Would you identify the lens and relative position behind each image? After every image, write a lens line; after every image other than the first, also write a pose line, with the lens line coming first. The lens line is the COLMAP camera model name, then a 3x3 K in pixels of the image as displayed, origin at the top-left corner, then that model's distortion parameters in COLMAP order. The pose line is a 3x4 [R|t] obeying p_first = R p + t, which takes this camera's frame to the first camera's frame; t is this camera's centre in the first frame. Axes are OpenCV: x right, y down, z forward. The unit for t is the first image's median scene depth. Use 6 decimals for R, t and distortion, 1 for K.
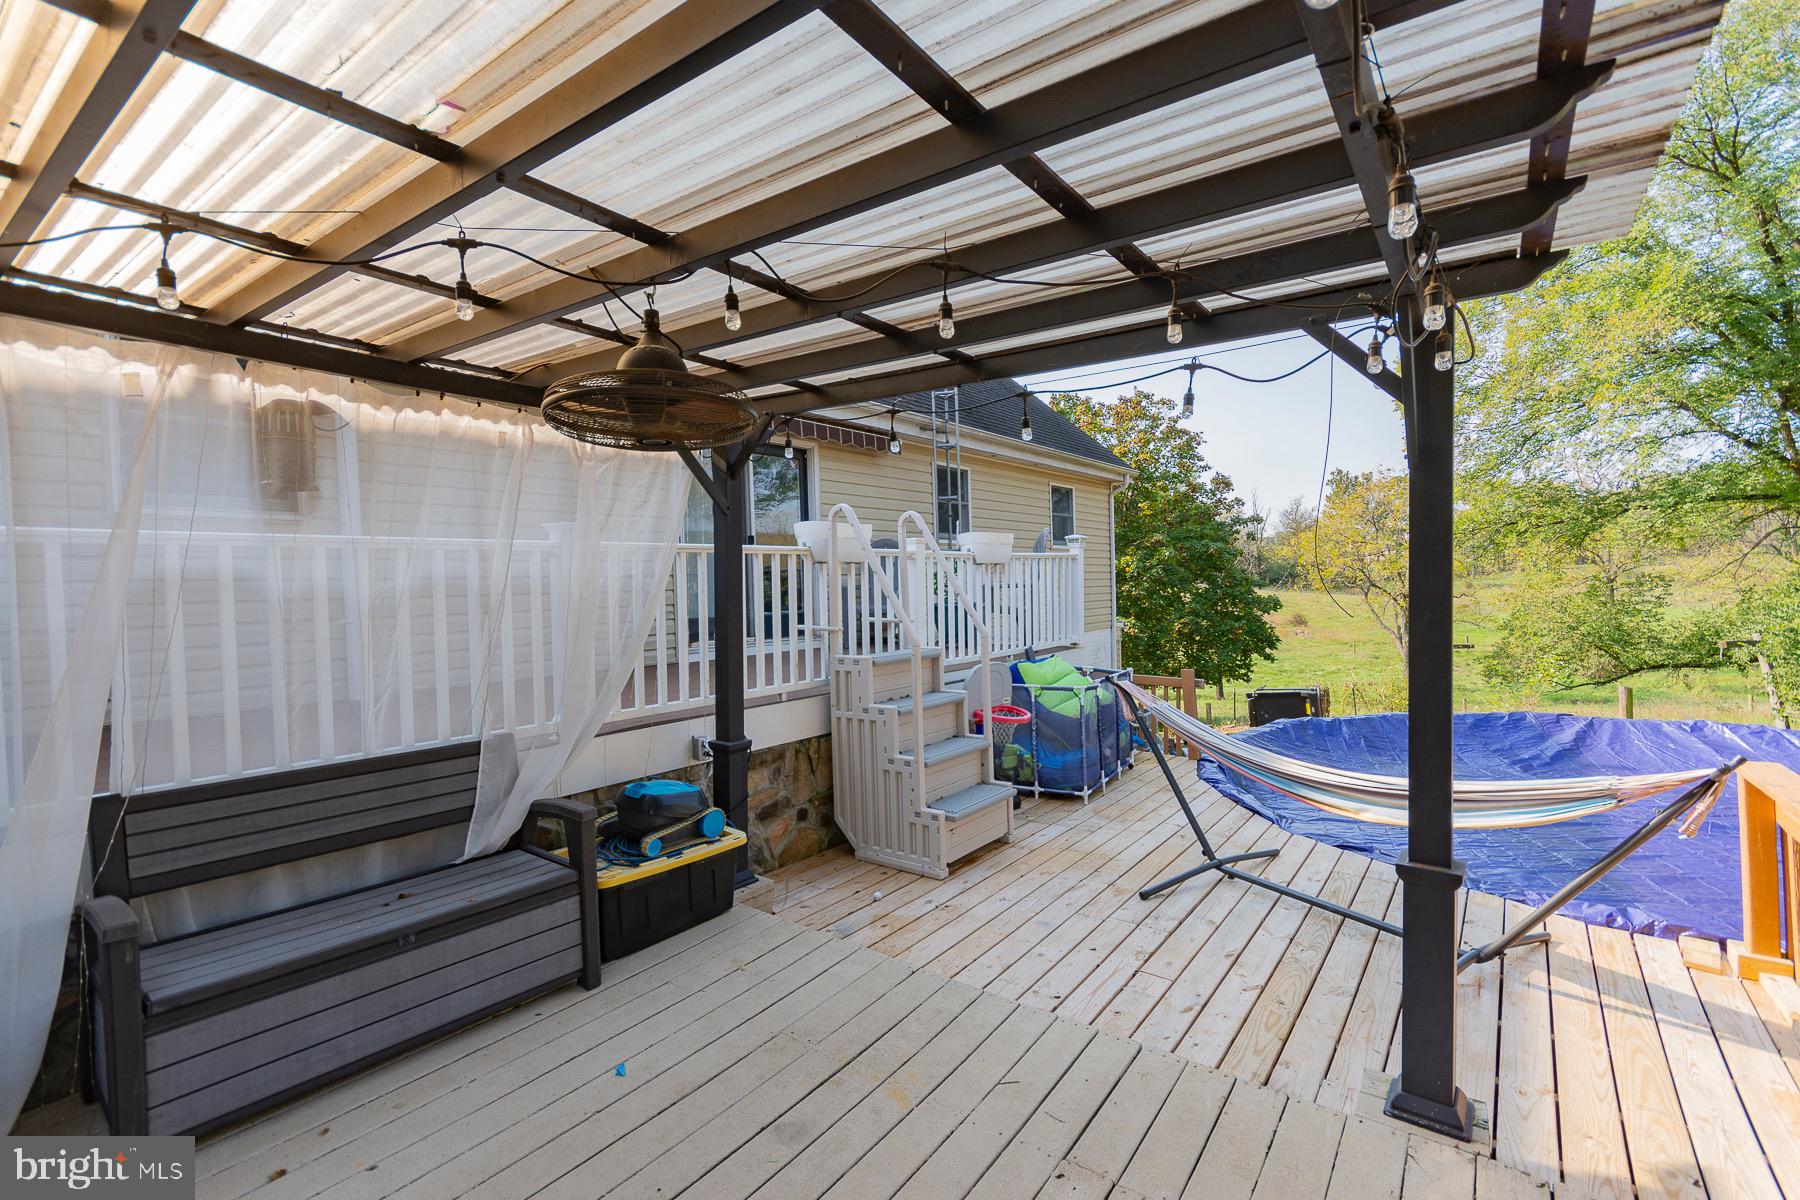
lens RADIAL K [[800.2, 0, 899.9], [0, 800.2, 605.5], [0, 0, 1]] dist [0.009236, 0.000043]
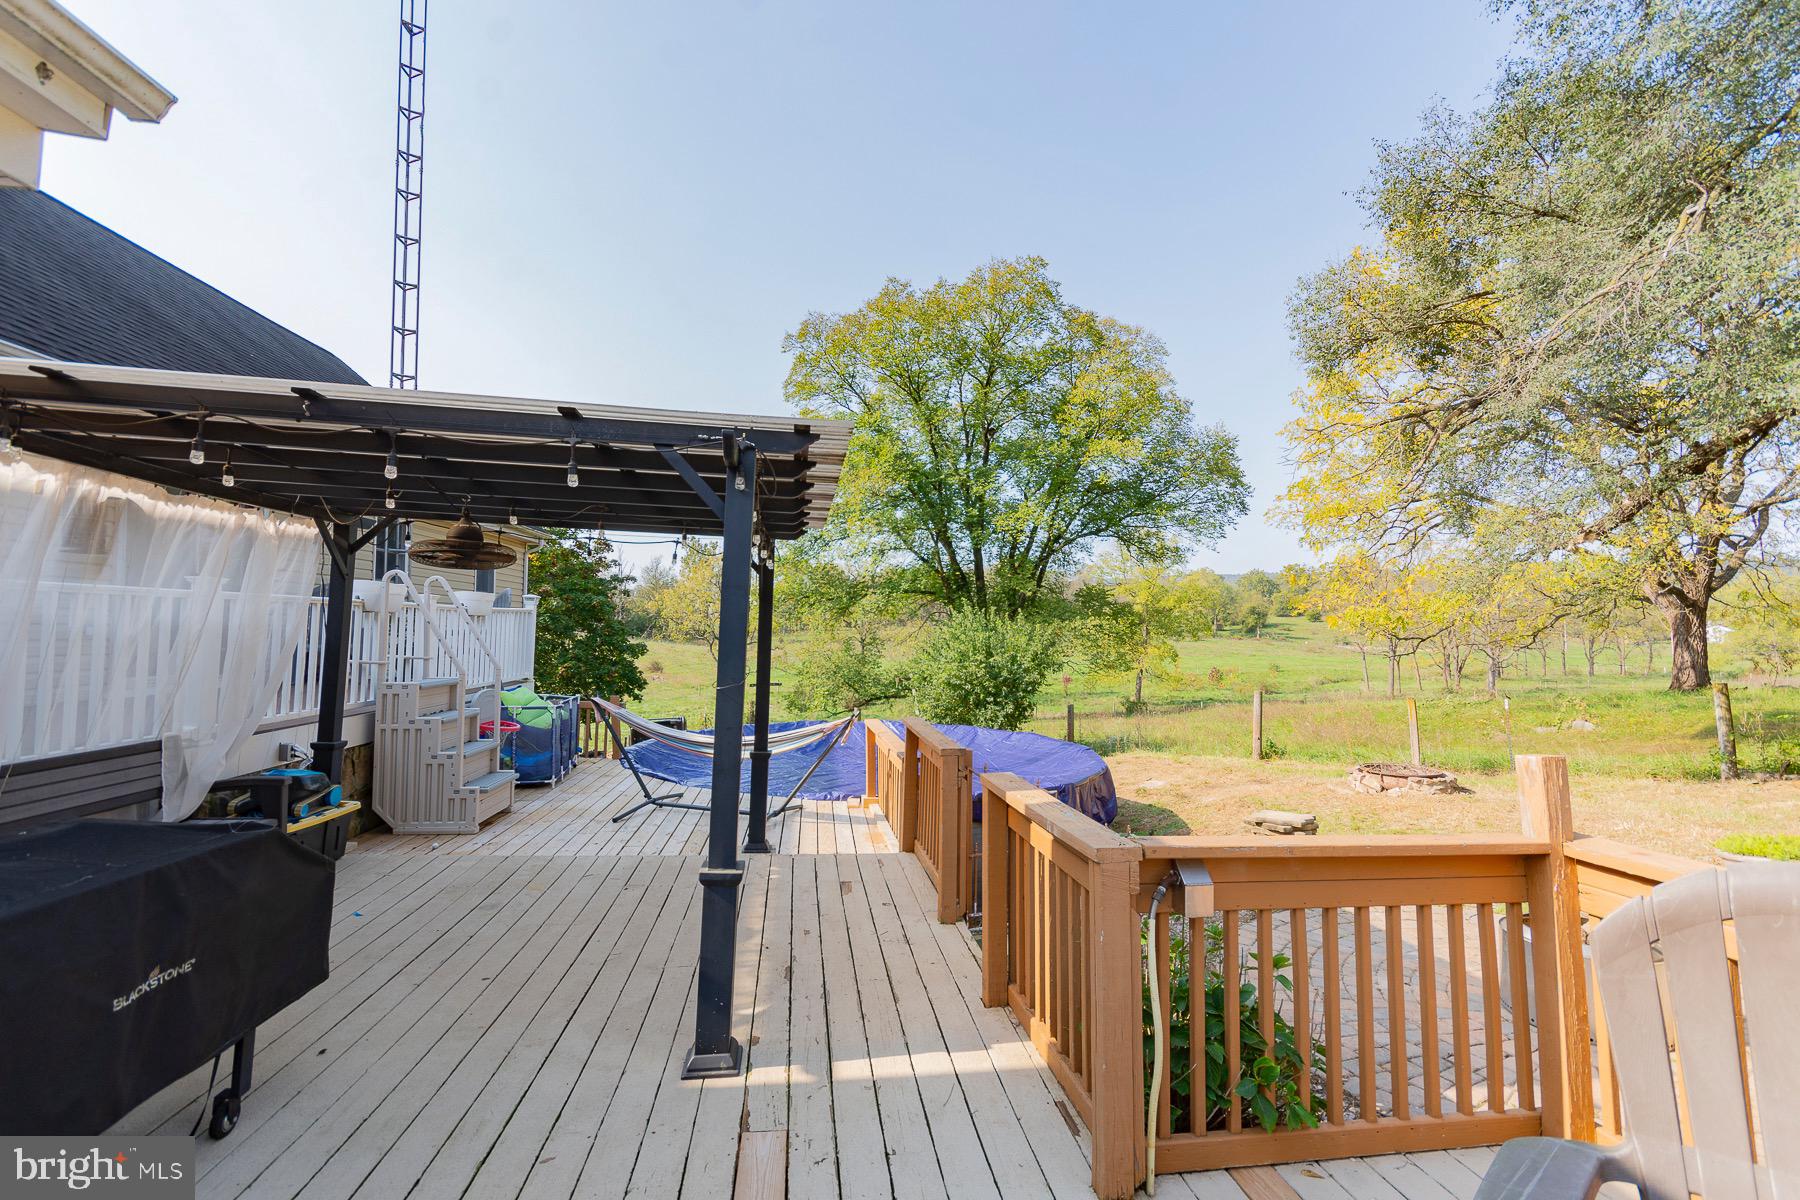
lens RADIAL K [[782.9, 0, 906.0], [0, 782.9, 605.9], [0, 0, 1]] dist [-0.002575, -0.000499]
pose [[0.714780, 0.060597, 0.696719, -0.340469], [-0.019012, 0.997555, -0.067257, 0.005900], [-0.699091, 0.034828, 0.714184, -0.492200]]
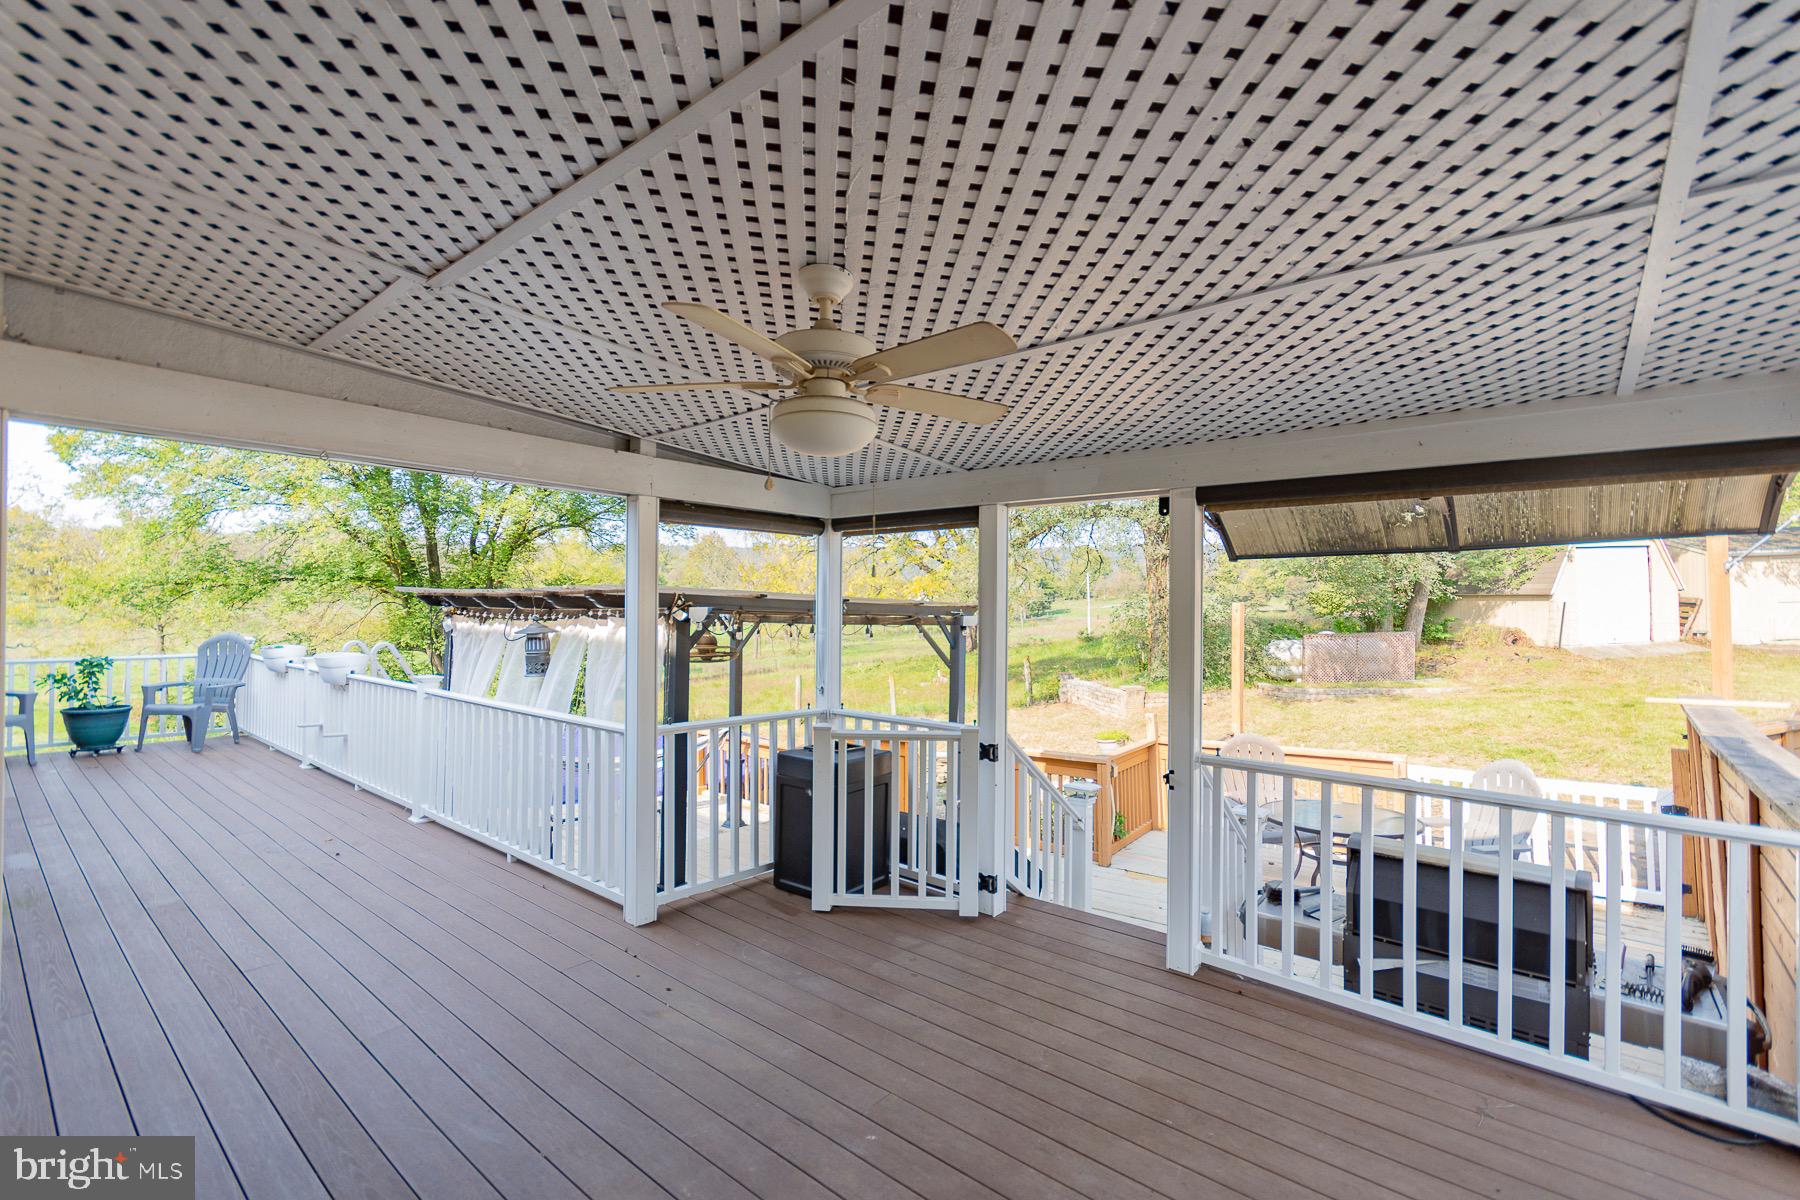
lens RADIAL K [[788.1, 0, 902.1], [0, 788.1, 604.3], [0, 0, 1]] dist [0.008768, -0.000557]
pose [[0.028182, 0.029398, 0.999170, -1.368557], [0.018859, 0.999374, -0.029936, -0.128219], [-0.999425, 0.019687, 0.027610, 0.008577]]
